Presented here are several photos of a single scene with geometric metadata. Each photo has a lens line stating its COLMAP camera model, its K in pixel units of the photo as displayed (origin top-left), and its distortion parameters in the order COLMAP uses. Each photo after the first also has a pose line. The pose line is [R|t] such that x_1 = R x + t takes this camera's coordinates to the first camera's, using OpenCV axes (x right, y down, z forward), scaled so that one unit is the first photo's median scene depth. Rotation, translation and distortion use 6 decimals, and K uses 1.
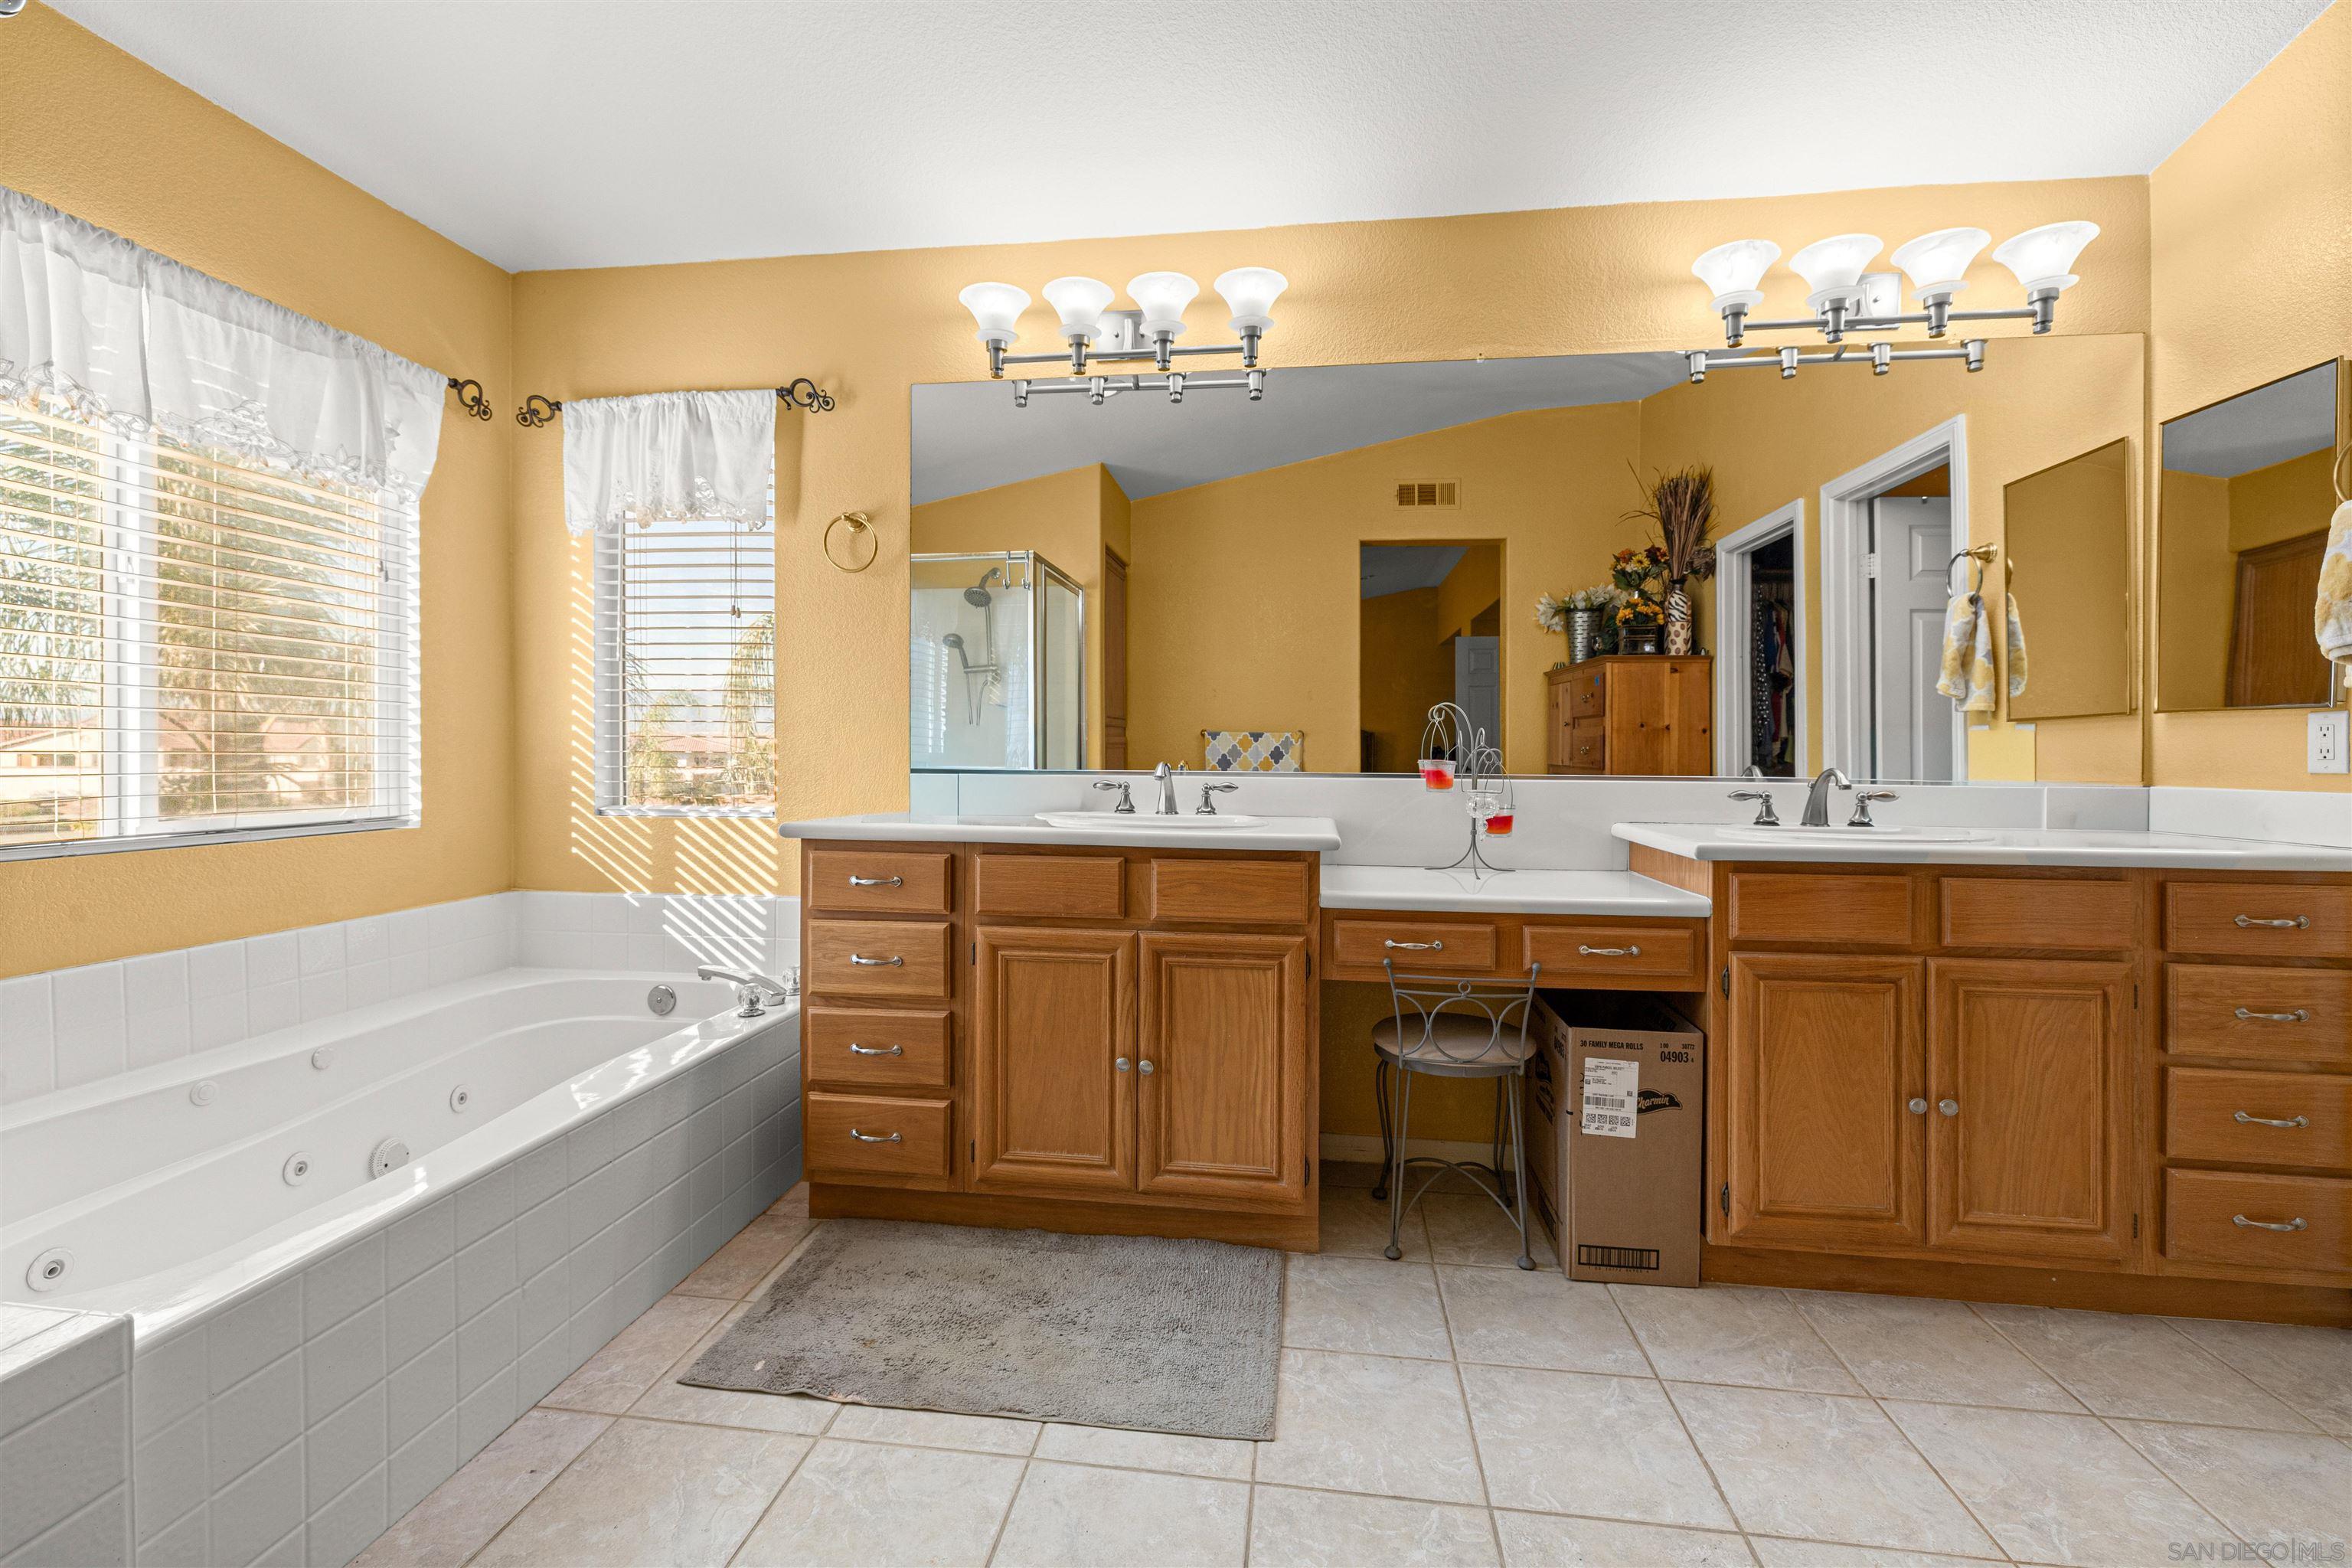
lens RADIAL K [[1003.2, 0, 1168.6], [0, 1003.2, 767.0], [0, 0, 1]] dist [0.002030, -0.000793]
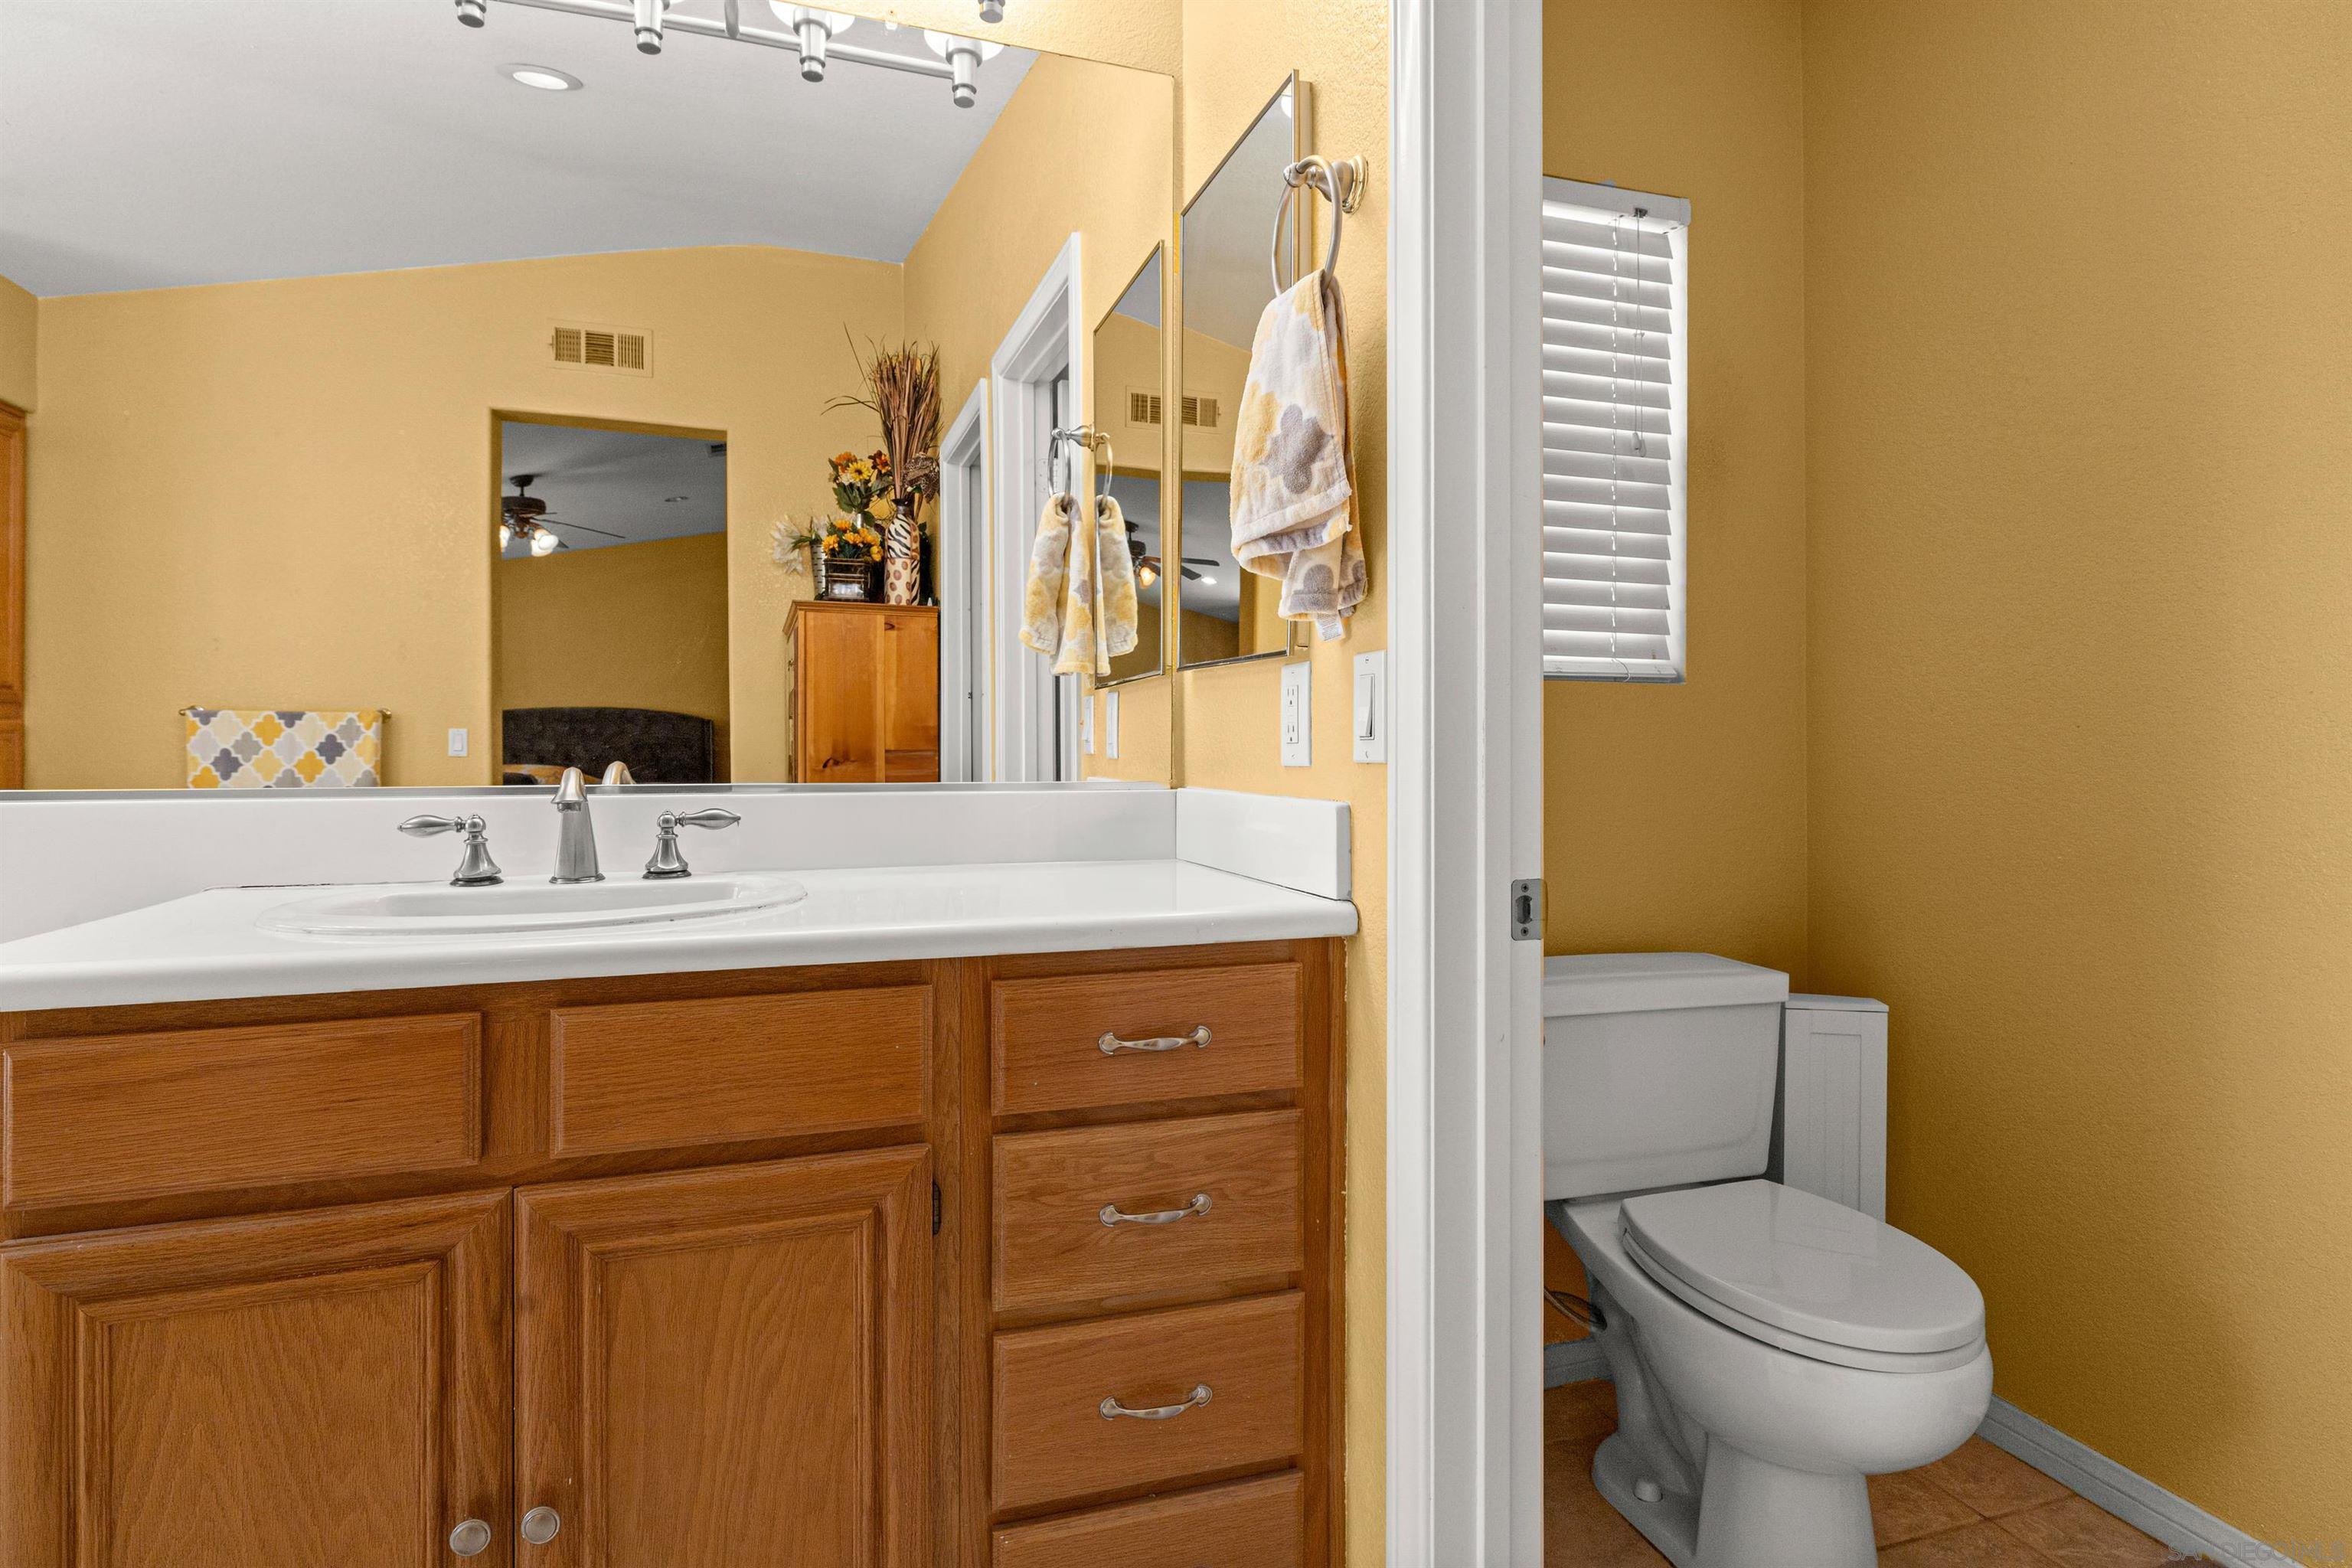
lens RADIAL K [[1242.0, 0, 1182.6], [0, 1242.0, 770.2], [0, 0, 1]] dist [0.009225, -0.000398]
pose [[0.891464, -0.008694, 0.453008, 0.763645], [0.007424, 0.999962, 0.004582, 0.002148], [-0.453031, -0.000722, 0.891494, 0.365707]]
